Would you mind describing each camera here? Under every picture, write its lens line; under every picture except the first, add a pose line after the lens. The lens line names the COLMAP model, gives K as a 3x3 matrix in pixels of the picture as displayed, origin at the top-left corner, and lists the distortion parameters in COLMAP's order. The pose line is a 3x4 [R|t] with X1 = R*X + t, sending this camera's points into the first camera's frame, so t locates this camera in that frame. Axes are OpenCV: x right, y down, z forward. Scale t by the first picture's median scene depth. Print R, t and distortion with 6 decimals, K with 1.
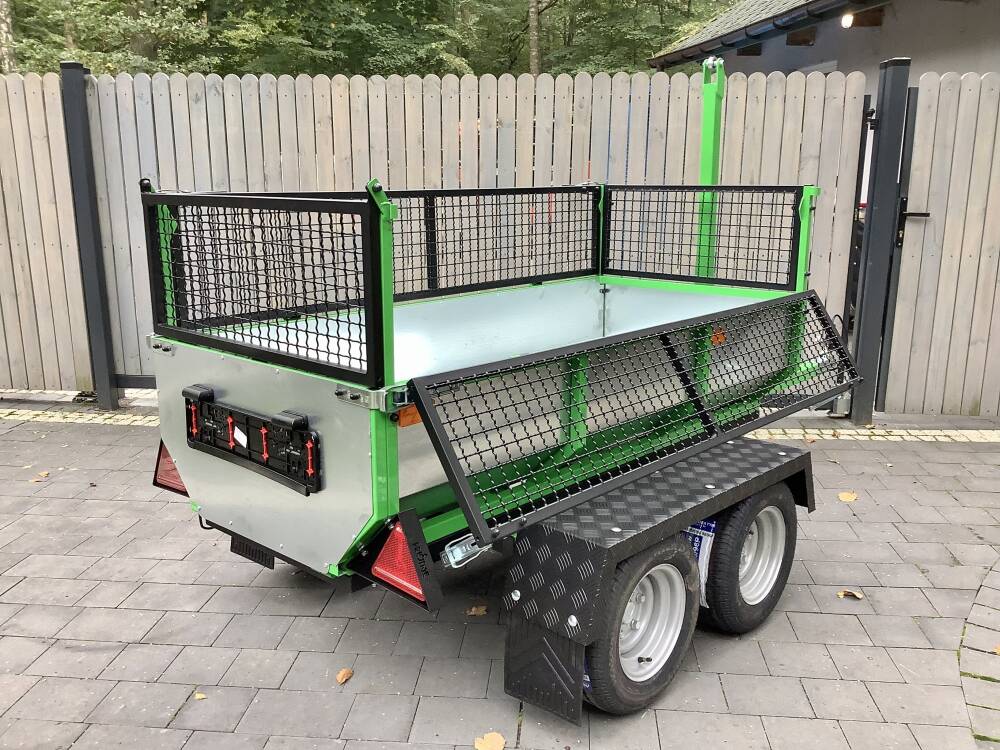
lens RADIAL K [[911.0, 0, 501.2], [0, 911.0, 380.6], [0, 0, 1]] dist [0.009175, 0.000000]
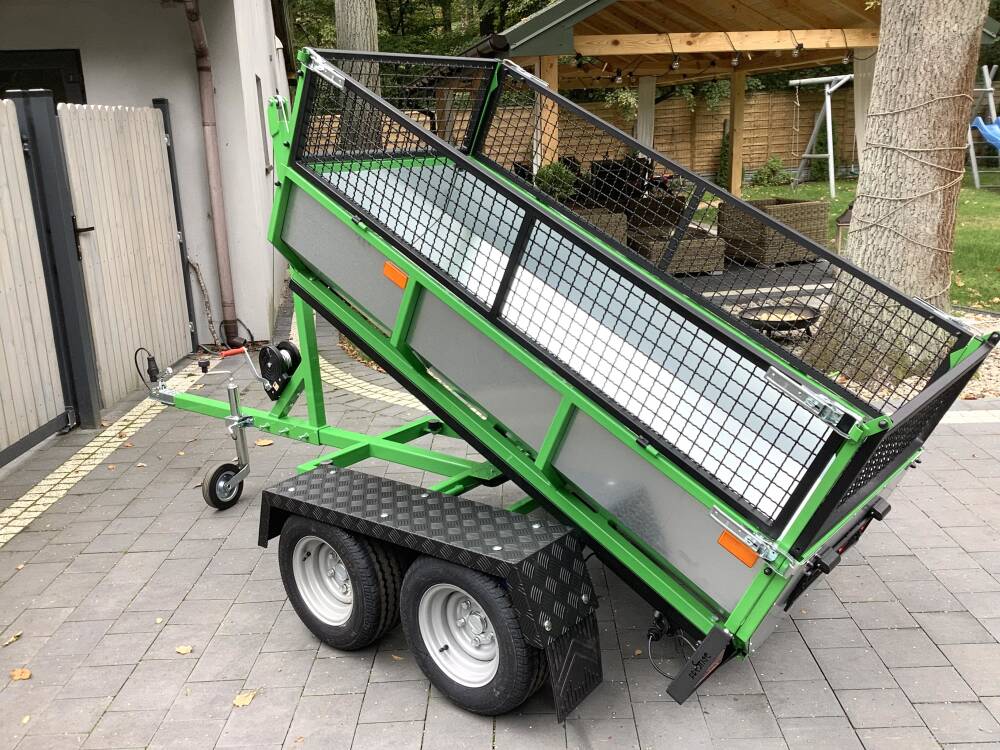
lens RADIAL K [[911.0, 0, 485.2], [0, 911.0, 374.6], [0, 0, 1]] dist [0.009175, 0.000000]
pose [[-0.058818, -0.259373, 0.963985, -0.670908], [0.270252, 0.925460, 0.265497, -0.174935], [-0.960991, 0.276135, 0.015662, 0.542524]]
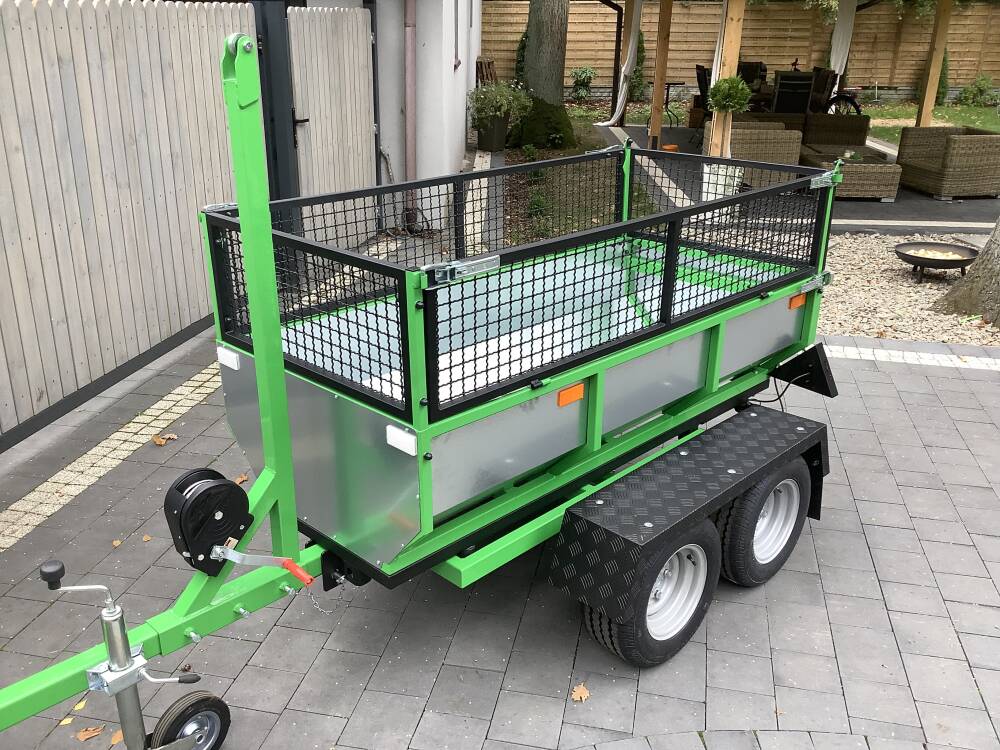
lens RADIAL K [[911.0, 0, 489.0], [0, 911.0, 358.5], [0, 0, 1]] dist [0.009175, 0.000000]
pose [[0.132093, -0.351771, 0.926719, -0.797846], [0.213381, 0.923084, 0.319976, -0.219391], [-0.967998, 0.155478, 0.196994, 0.522235]]
